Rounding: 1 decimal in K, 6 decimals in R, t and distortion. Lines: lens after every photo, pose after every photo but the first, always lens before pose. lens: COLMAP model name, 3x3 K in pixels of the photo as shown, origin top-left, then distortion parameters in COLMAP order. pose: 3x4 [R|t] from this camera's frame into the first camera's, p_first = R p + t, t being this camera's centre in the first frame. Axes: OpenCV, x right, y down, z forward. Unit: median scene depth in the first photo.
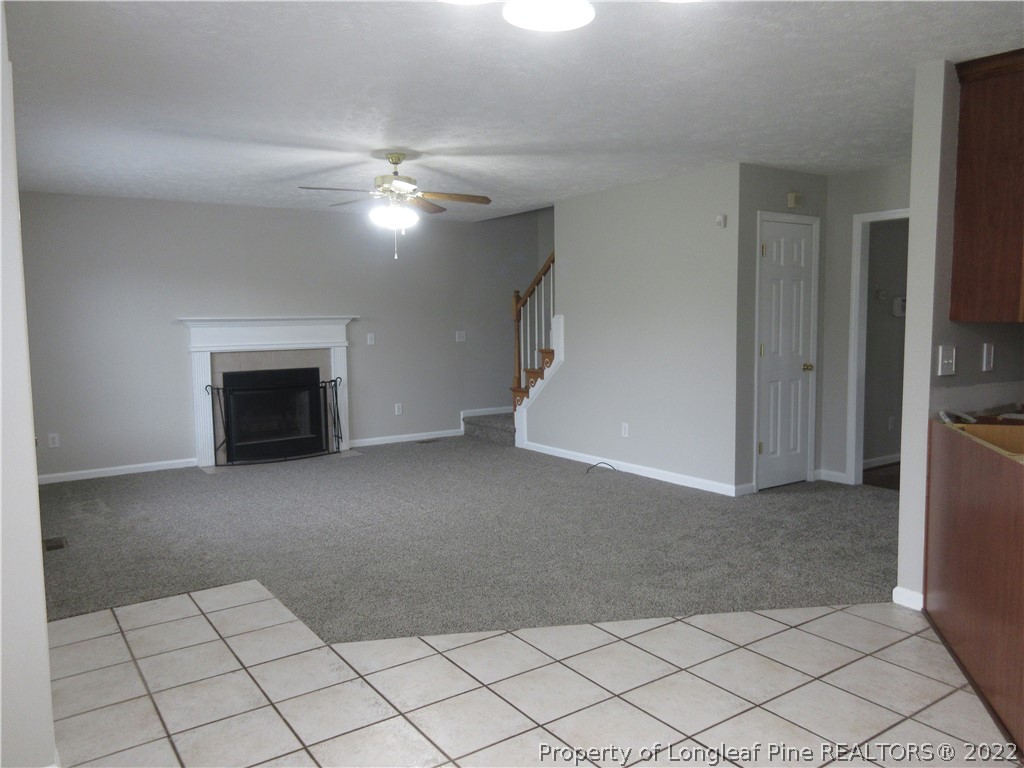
lens RADIAL K [[767.1, 0, 506.5], [0, 767.1, 378.8], [0, 0, 1]] dist [0.010067, -0.005043]
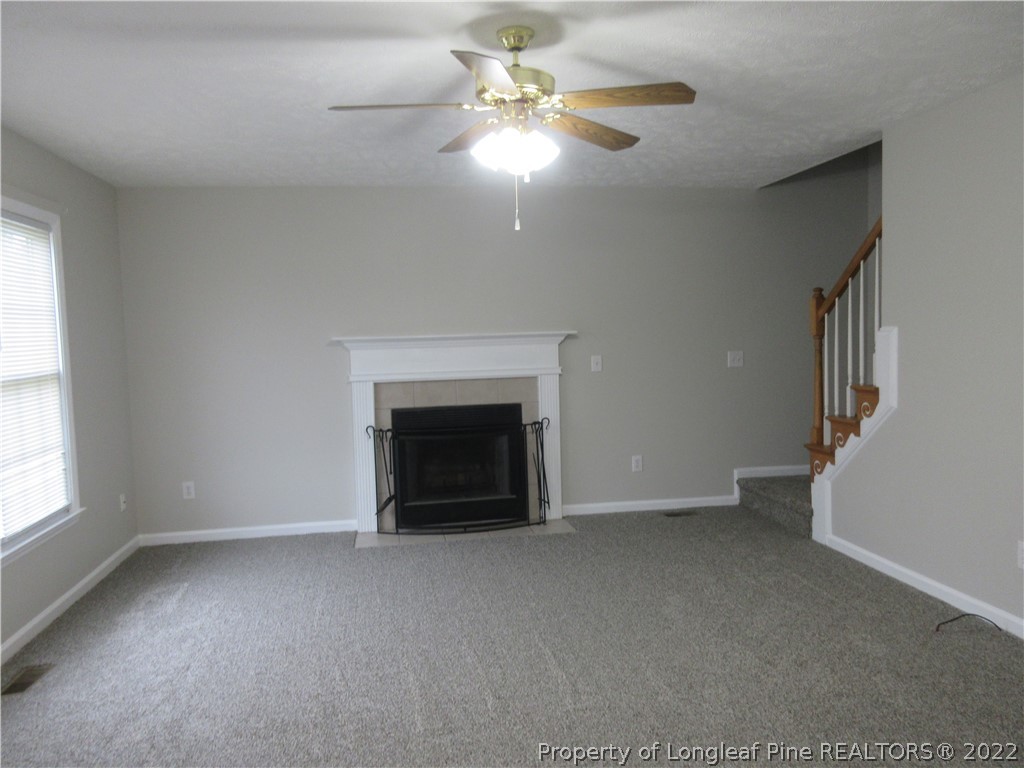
lens RADIAL K [[767.1, 0, 506.5], [0, 767.1, 378.8], [0, 0, 1]] dist [0.010067, -0.005043]
pose [[0.905867, 0.014618, -0.423310, 0.050210], [-0.019673, 0.999778, -0.007574, -0.032594], [0.423105, 0.015189, 0.905953, 0.341627]]
